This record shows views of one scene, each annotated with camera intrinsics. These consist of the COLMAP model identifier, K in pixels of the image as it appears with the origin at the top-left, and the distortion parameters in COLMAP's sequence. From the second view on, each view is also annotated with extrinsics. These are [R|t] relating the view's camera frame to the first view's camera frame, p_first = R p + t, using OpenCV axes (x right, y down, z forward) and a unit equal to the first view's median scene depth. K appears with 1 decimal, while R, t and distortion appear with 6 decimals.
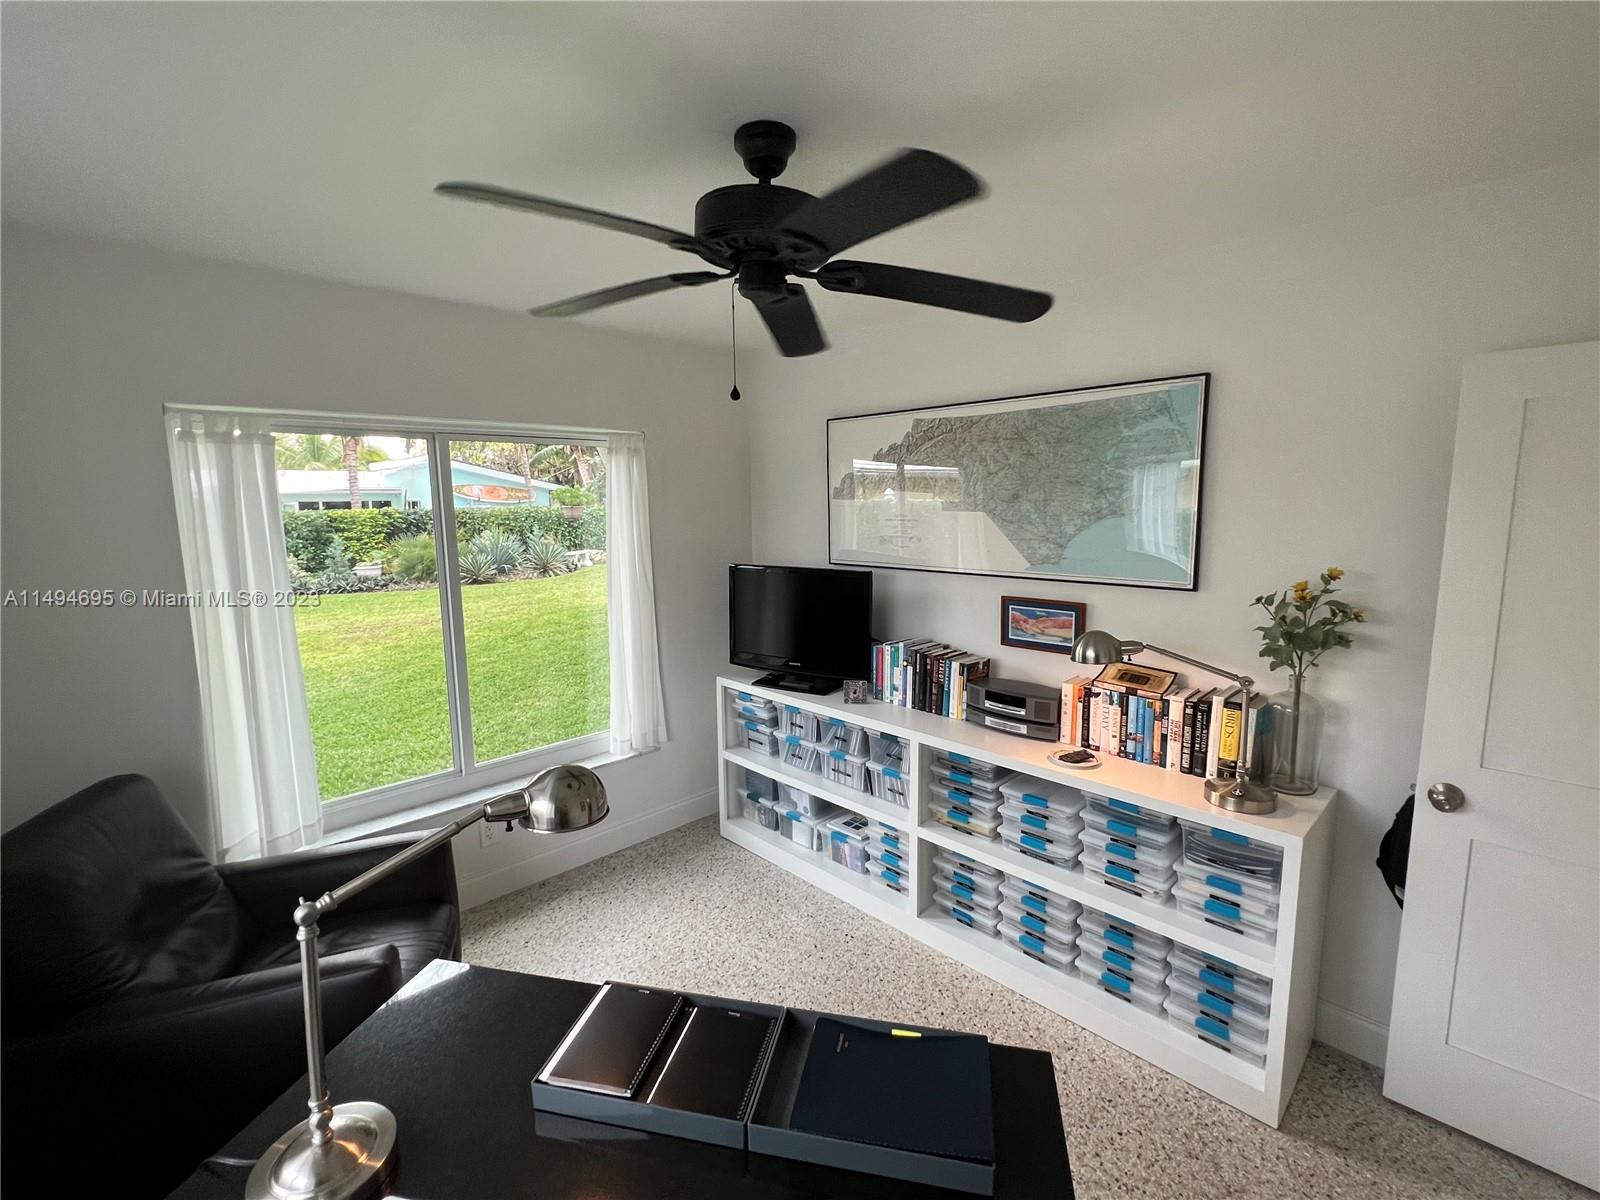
lens RADIAL K [[709.8, 0, 800.0], [0, 709.8, 600.0], [0, 0, 1]] dist [-0.002715, -0.000080]
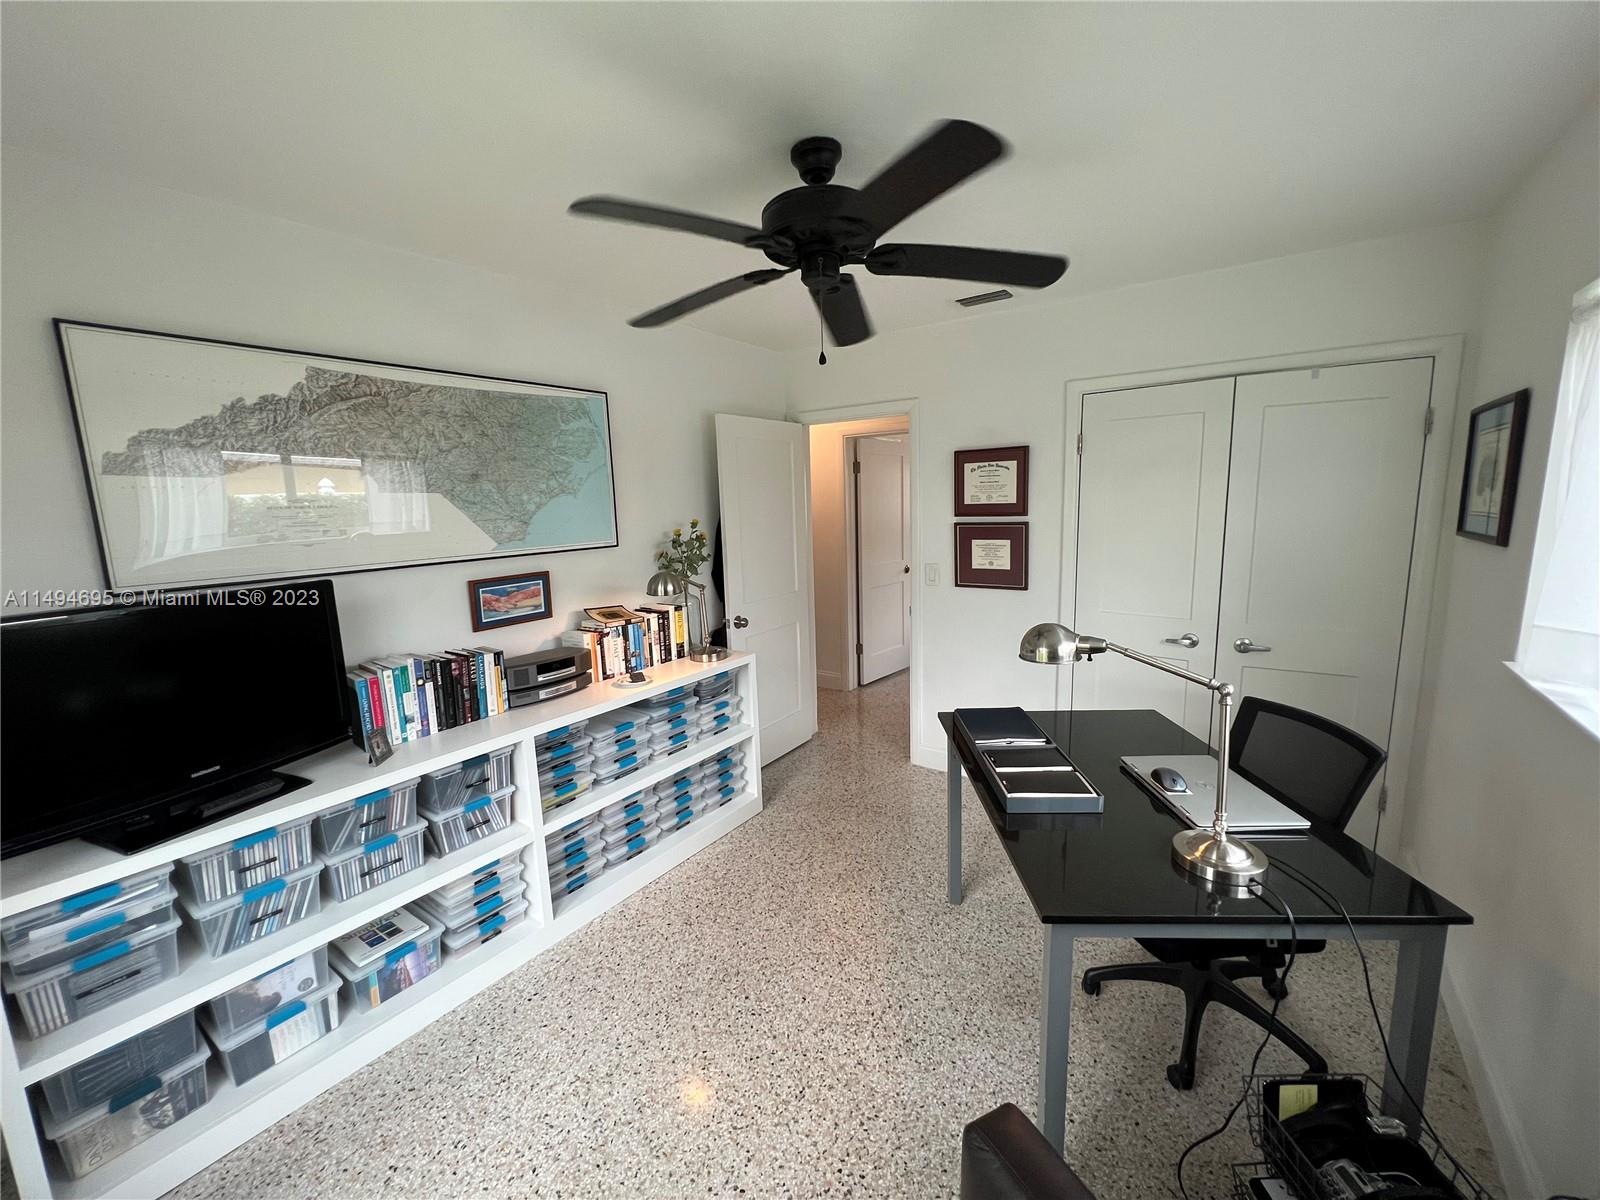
lens RADIAL K [[643.2, 0, 800.0], [0, 643.2, 600.0], [0, 0, 1]] dist [-0.004353, 0.000353]
pose [[-0.171301, -0.139784, 0.975252, -0.663349], [0.167820, 0.971277, 0.168692, -0.054313], [-0.970820, 0.192564, -0.142922, 0.722503]]
